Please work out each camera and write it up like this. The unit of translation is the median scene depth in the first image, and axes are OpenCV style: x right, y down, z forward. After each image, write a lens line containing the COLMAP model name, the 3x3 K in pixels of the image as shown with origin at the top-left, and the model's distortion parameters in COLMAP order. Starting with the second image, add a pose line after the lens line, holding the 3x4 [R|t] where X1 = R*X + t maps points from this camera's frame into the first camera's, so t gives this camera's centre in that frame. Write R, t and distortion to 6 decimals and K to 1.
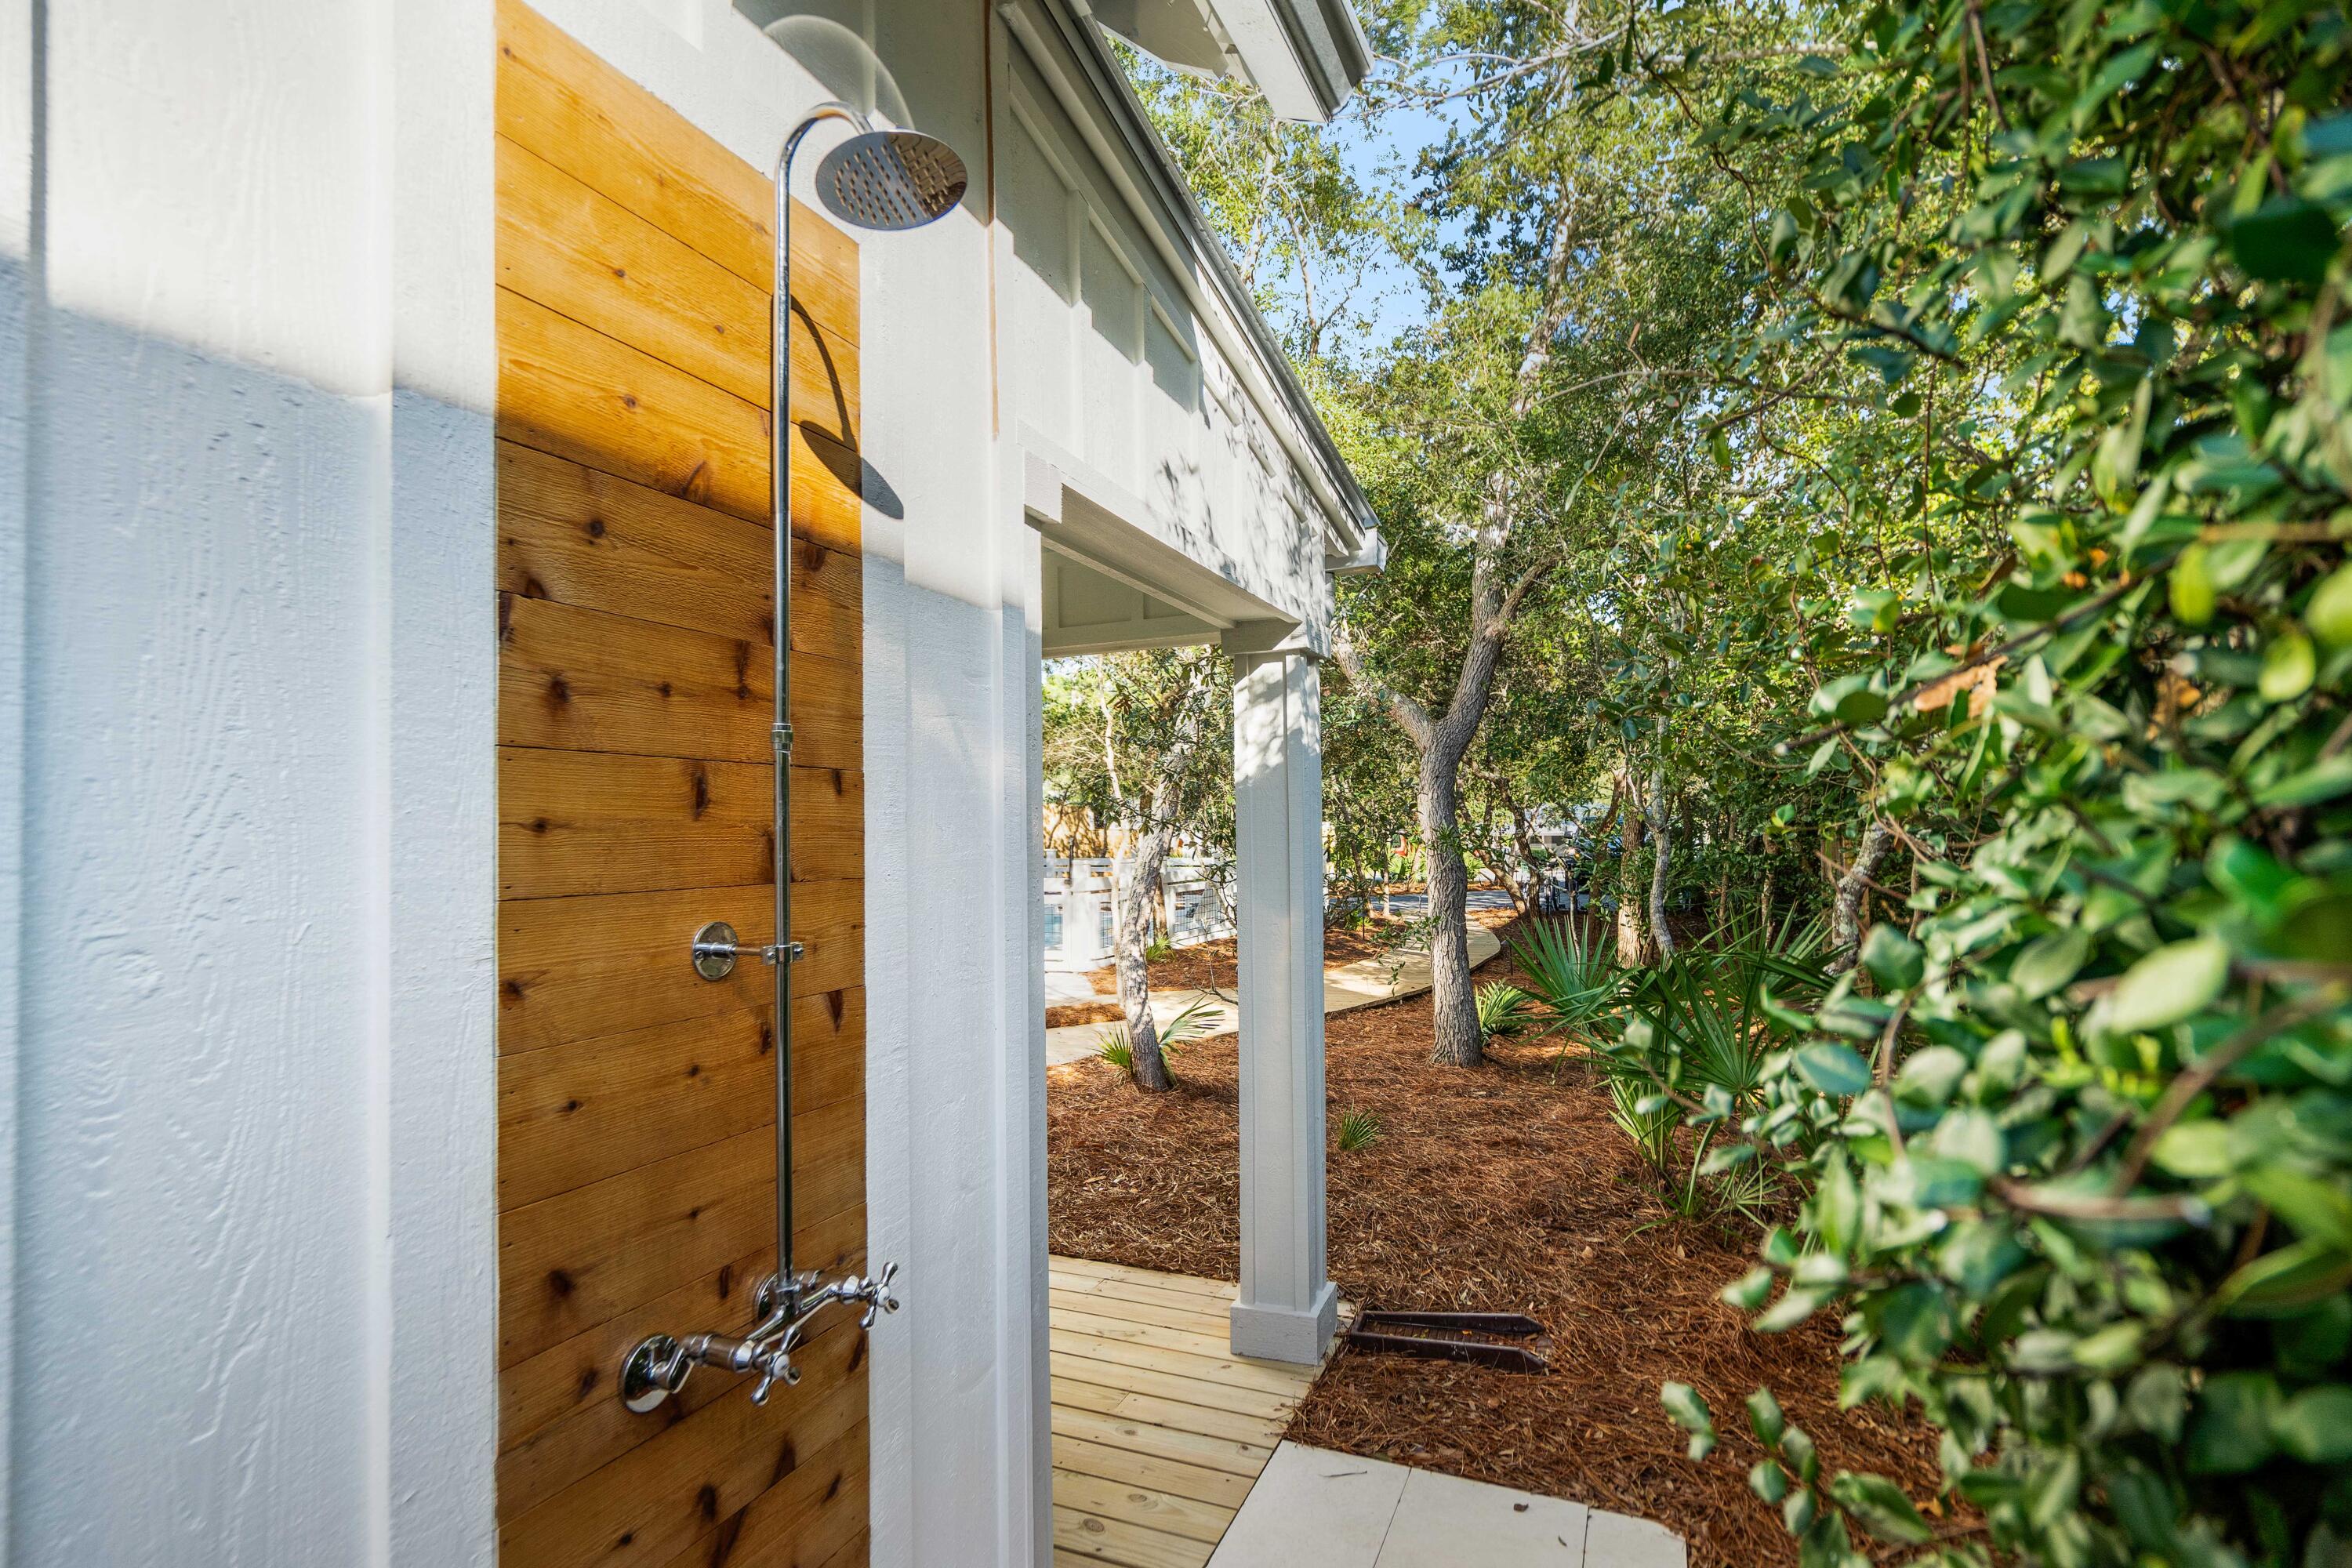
lens RADIAL K [[1106.1, 0, 1188.3], [0, 1106.1, 796.2], [0, 0, 1]] dist [0.002884, -0.000065]
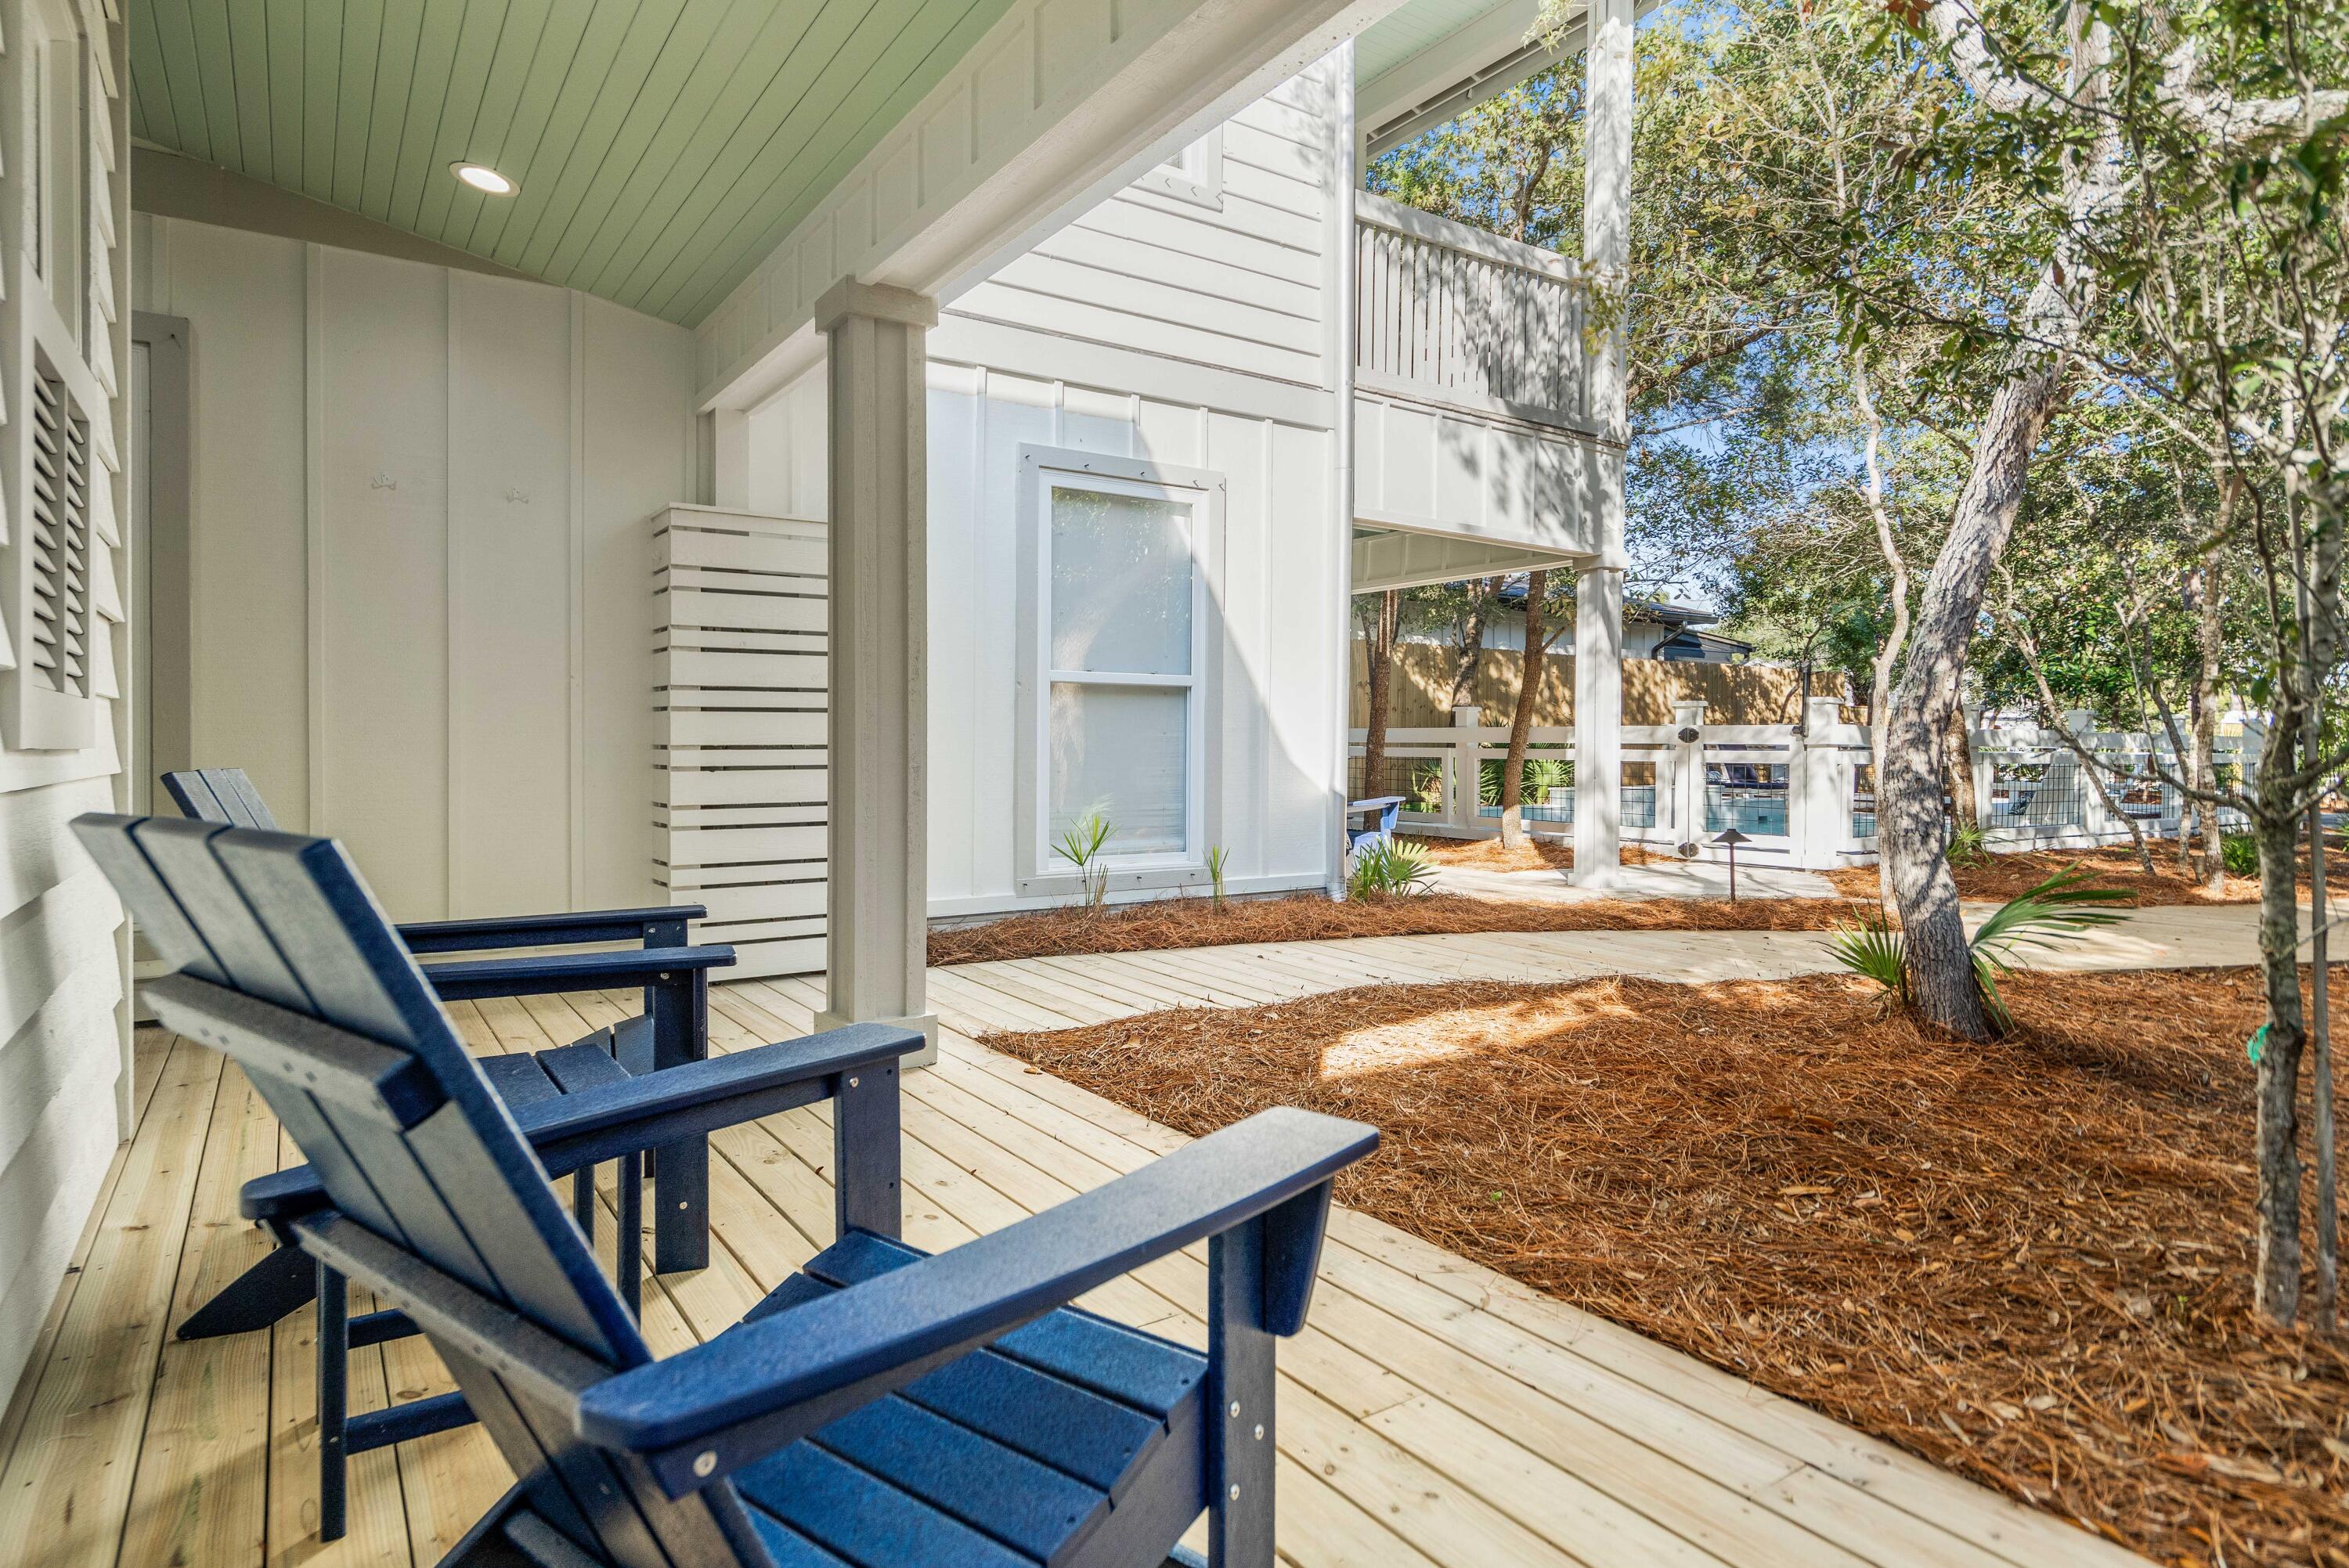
lens RADIAL K [[1279.6, 0, 1173.8], [0, 1279.6, 763.5], [0, 0, 1]] dist [0.006773, -0.000596]
pose [[0.839725, 0.022539, -0.542544, -0.019122], [0.004459, 0.998818, 0.048396, 0.134479], [0.542994, -0.043059, 0.838632, 0.395439]]
